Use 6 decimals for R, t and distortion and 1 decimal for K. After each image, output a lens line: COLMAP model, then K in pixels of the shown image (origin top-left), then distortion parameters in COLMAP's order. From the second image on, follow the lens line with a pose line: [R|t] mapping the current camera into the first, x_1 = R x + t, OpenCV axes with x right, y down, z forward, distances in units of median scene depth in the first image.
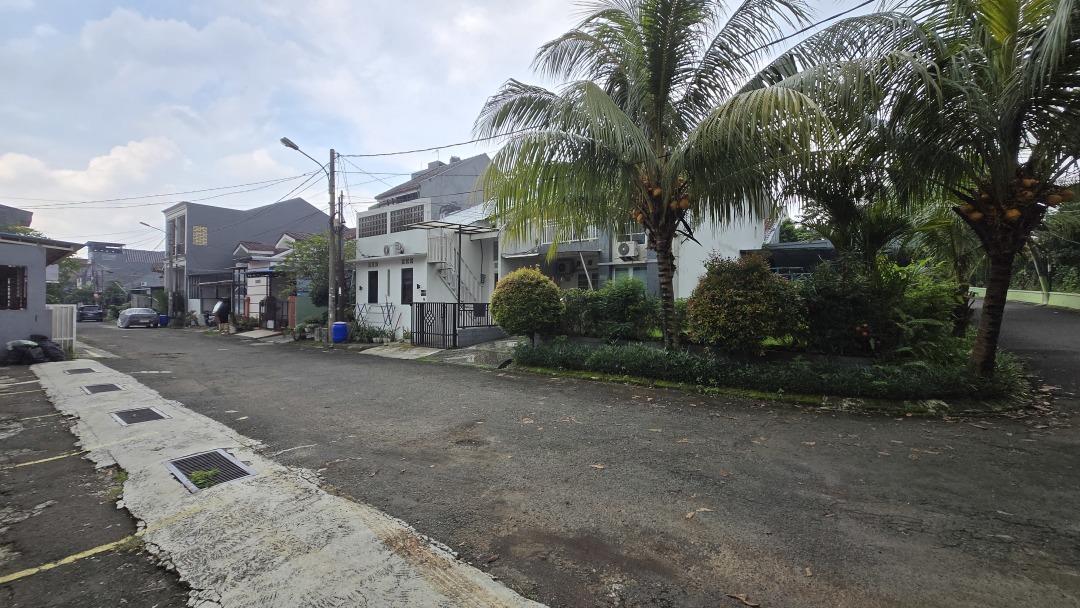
lens RADIAL K [[423.1, 0, 547.1], [0, 423.1, 300.7], [0, 0, 1]] dist [0.009348, -0.003821]
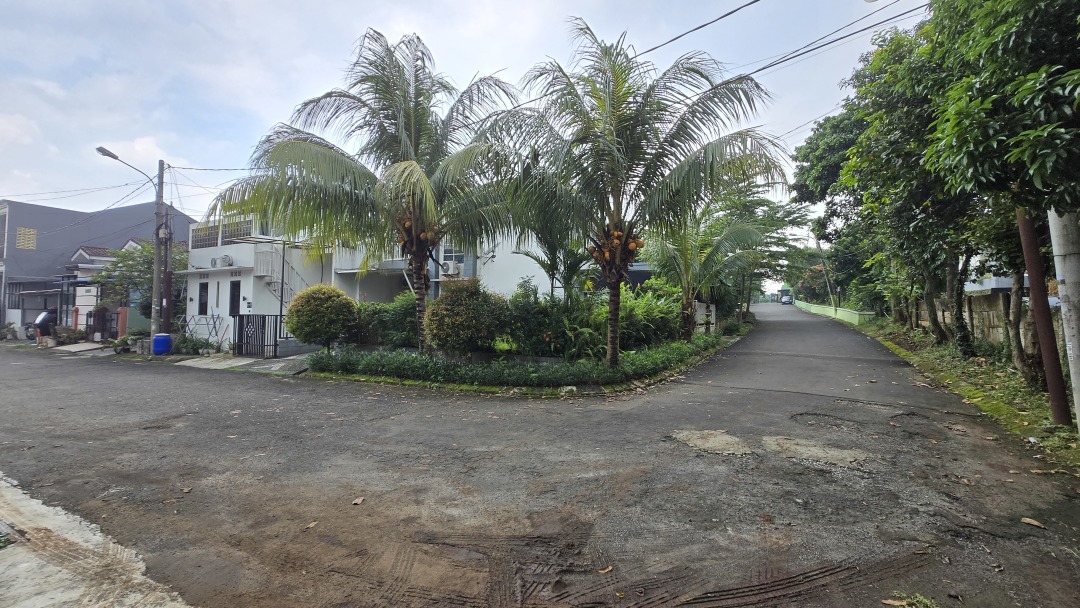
lens RADIAL K [[424.1, 0, 548.0], [0, 424.1, 300.7], [0, 0, 1]] dist [0.015284, -0.008526]
pose [[0.985312, 0.009227, 0.170516, 0.387924], [-0.004351, 0.999571, -0.028948, -0.003071], [-0.170710, 0.027781, 0.984930, -0.232826]]
